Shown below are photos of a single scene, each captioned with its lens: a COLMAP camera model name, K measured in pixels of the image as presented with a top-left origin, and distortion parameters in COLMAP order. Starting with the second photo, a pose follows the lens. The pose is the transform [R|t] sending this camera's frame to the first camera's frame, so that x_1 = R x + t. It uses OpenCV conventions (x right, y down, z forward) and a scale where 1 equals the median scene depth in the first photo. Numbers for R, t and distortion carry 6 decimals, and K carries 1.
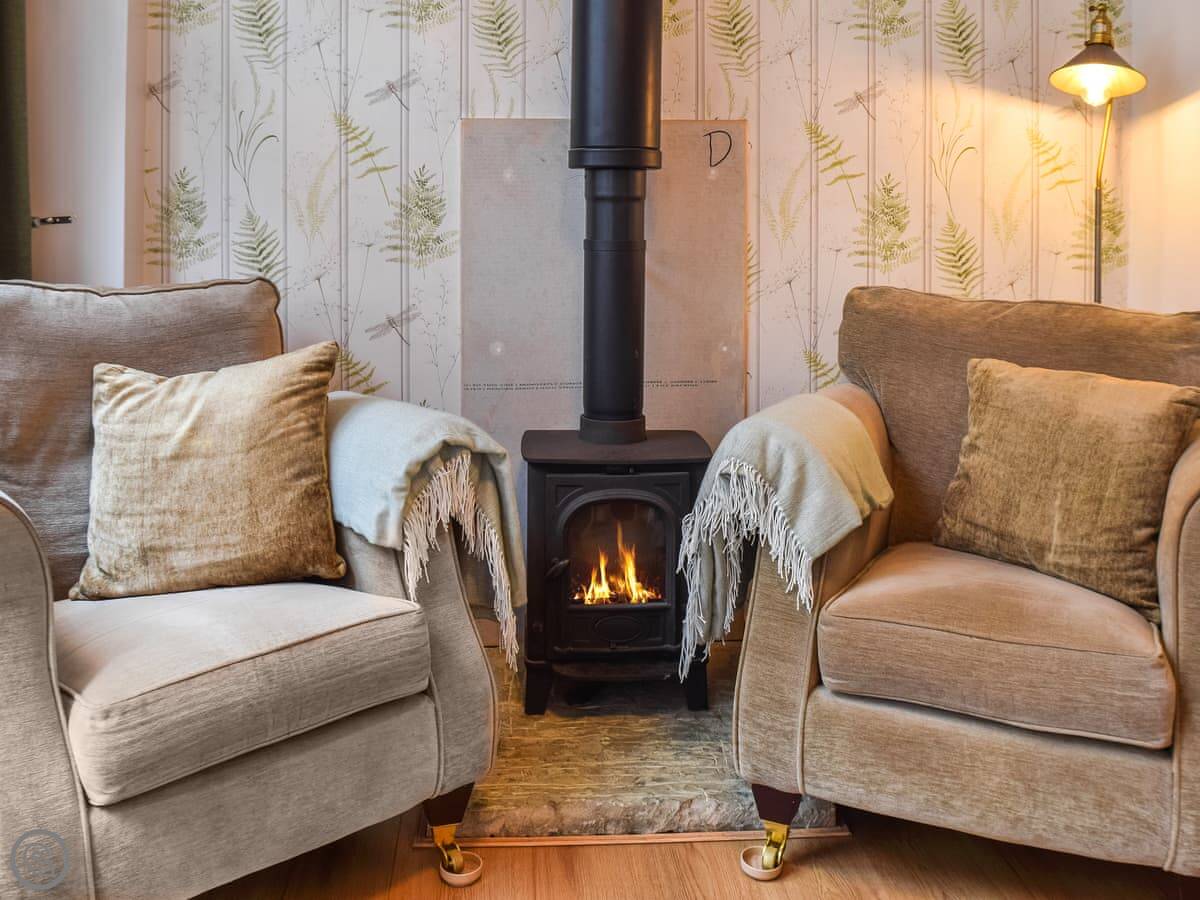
lens RADIAL K [[1119.9, 0, 599.9], [0, 1119.9, 198.0], [0, 0, 1]] dist [-0.067635, 0.008440]
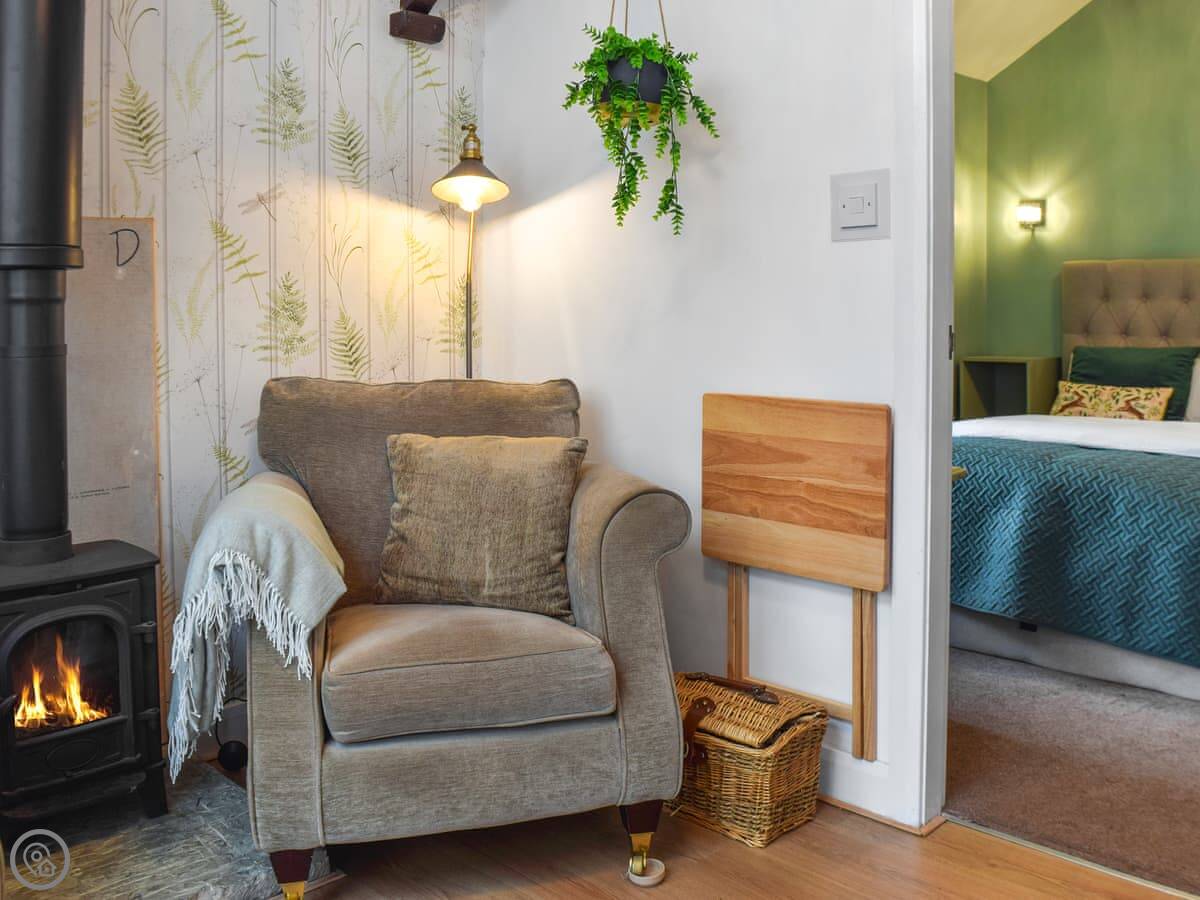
lens RADIAL K [[1130.9, 0, 599.0], [0, 1130.9, 320.6], [0, 0, 1]] dist [-0.062667, 0.001372]
pose [[0.760502, -0.036207, 0.648325, -0.262993], [0.021266, 0.999297, 0.030863, -0.002350], [-0.648987, -0.009684, 0.760738, -0.006597]]
